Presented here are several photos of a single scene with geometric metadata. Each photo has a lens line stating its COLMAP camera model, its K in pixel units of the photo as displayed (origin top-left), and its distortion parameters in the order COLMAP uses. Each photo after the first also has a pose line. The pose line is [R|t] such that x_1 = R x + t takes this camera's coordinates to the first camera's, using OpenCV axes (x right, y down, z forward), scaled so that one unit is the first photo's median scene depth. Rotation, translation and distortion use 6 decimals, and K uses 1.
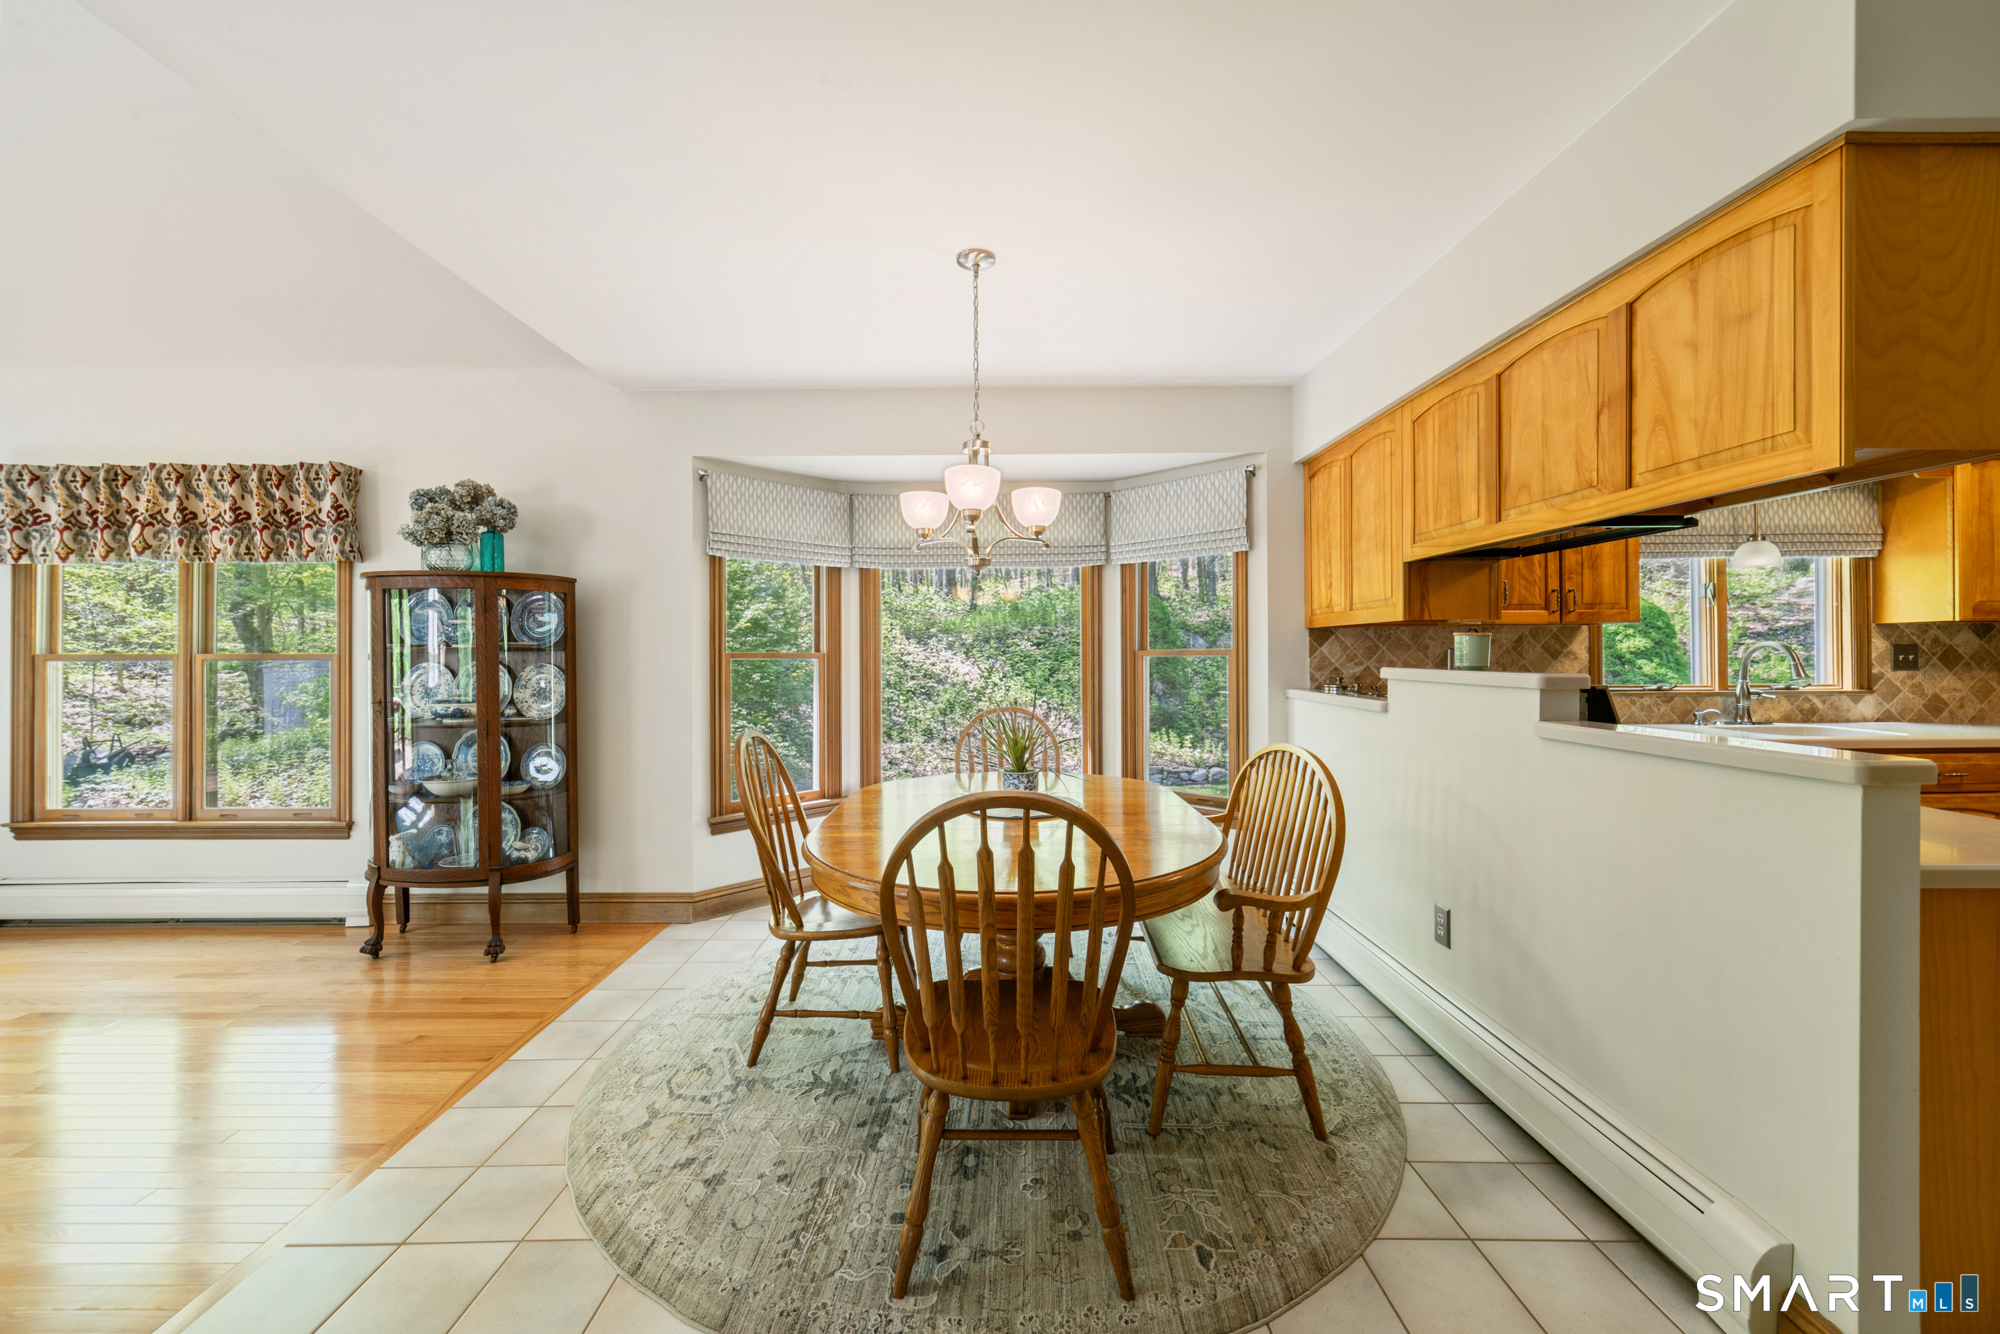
lens RADIAL K [[791.3, 0, 995.5], [0, 791.3, 660.2], [0, 0, 1]] dist [0.001162, 0.001036]
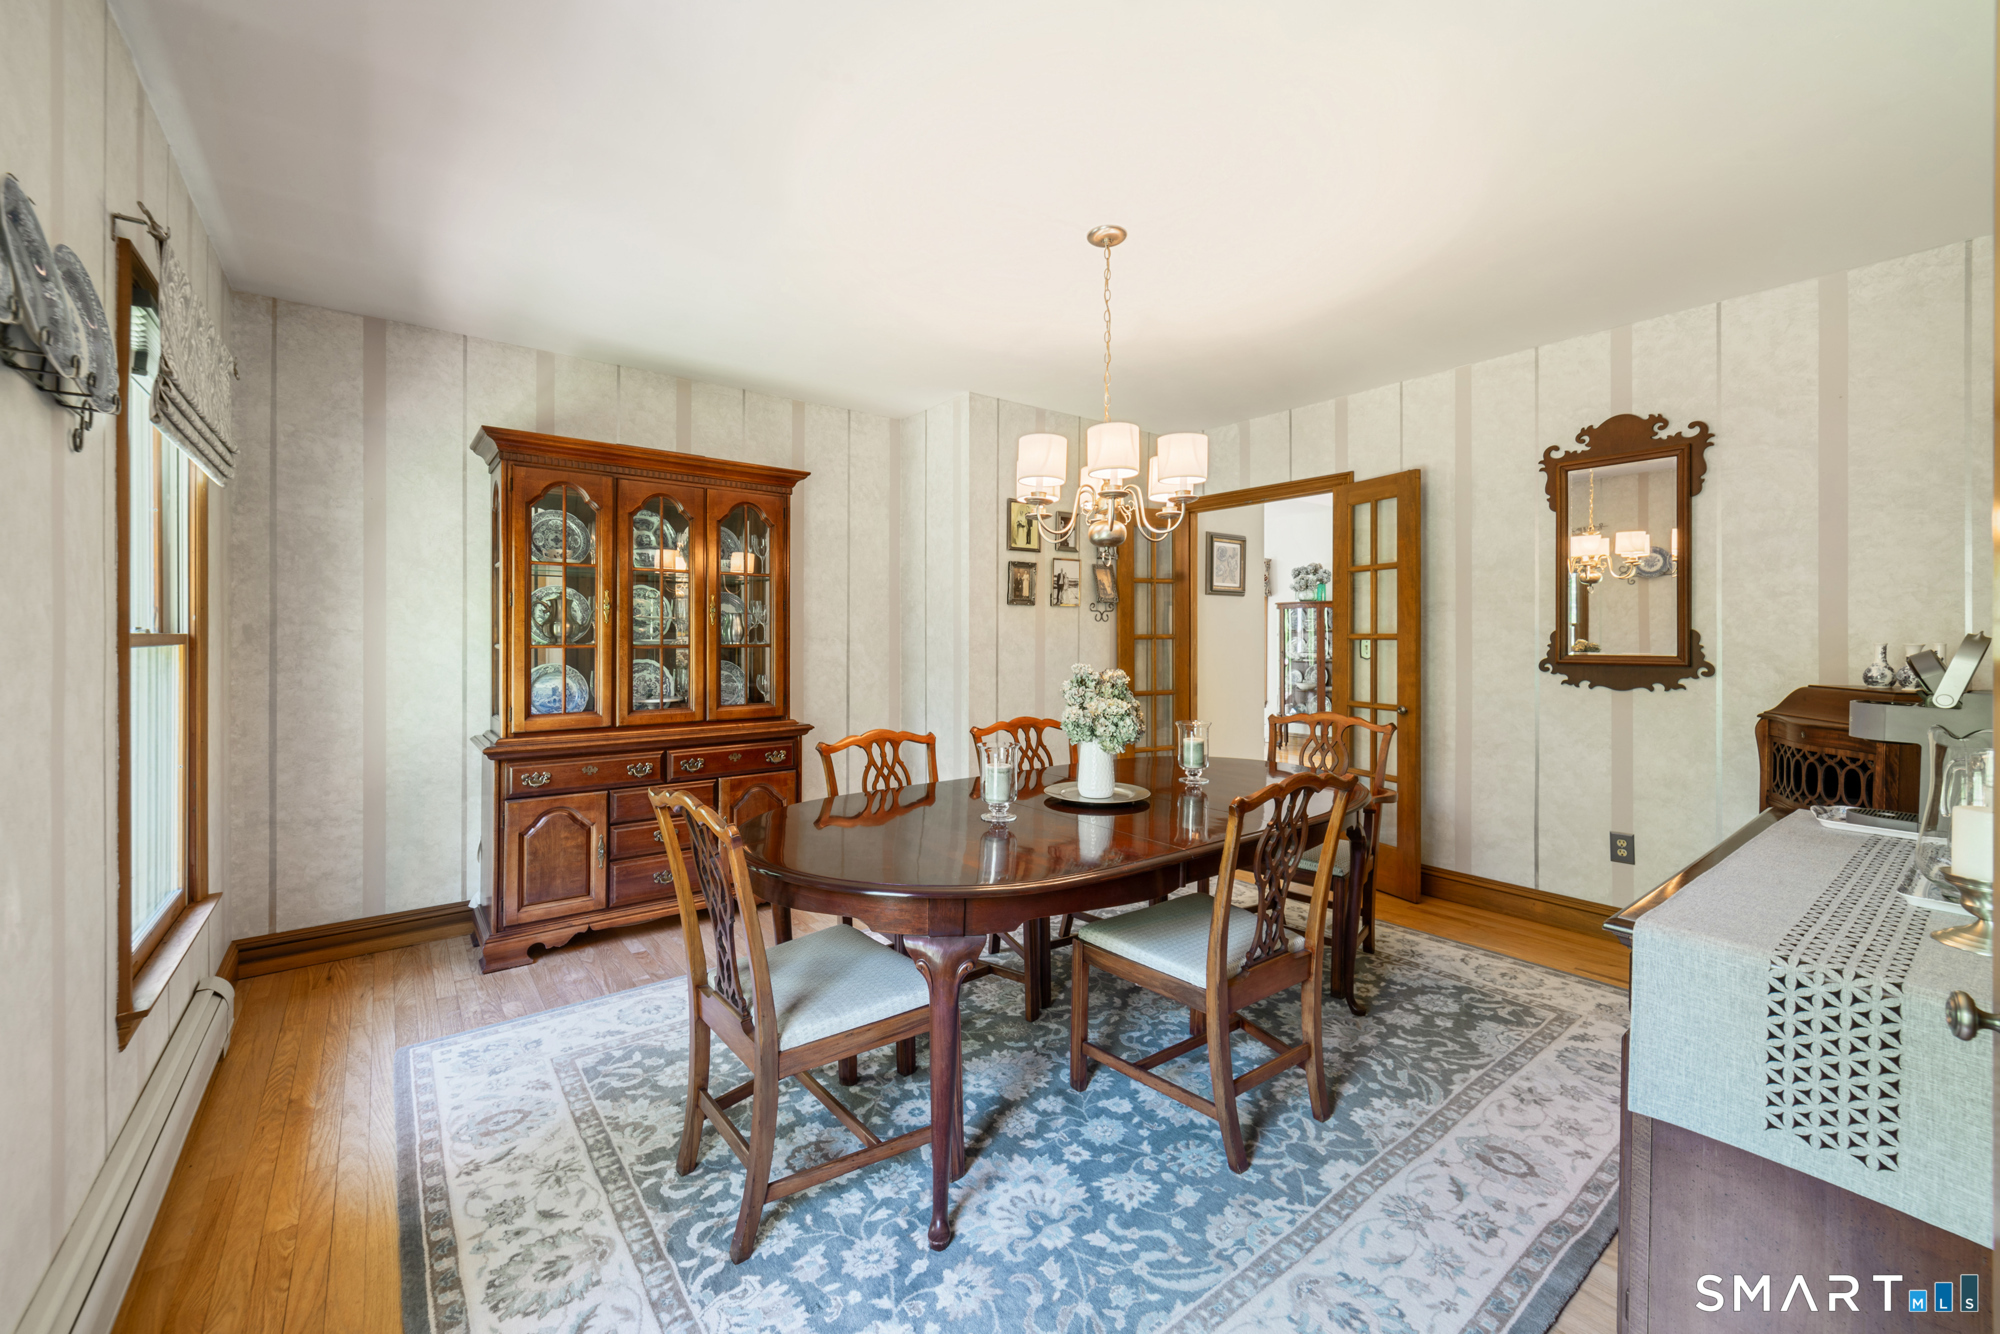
lens RADIAL K [[791.3, 0, 996.4], [0, 791.3, 629.8], [0, 0, 1]] dist [0.001162, 0.001036]
pose [[0.606539, -0.002619, -0.795050, 0.632384], [-0.005211, 0.999960, -0.007269, 0.002997], [0.795037, 0.008552, 0.606501, -1.160810]]
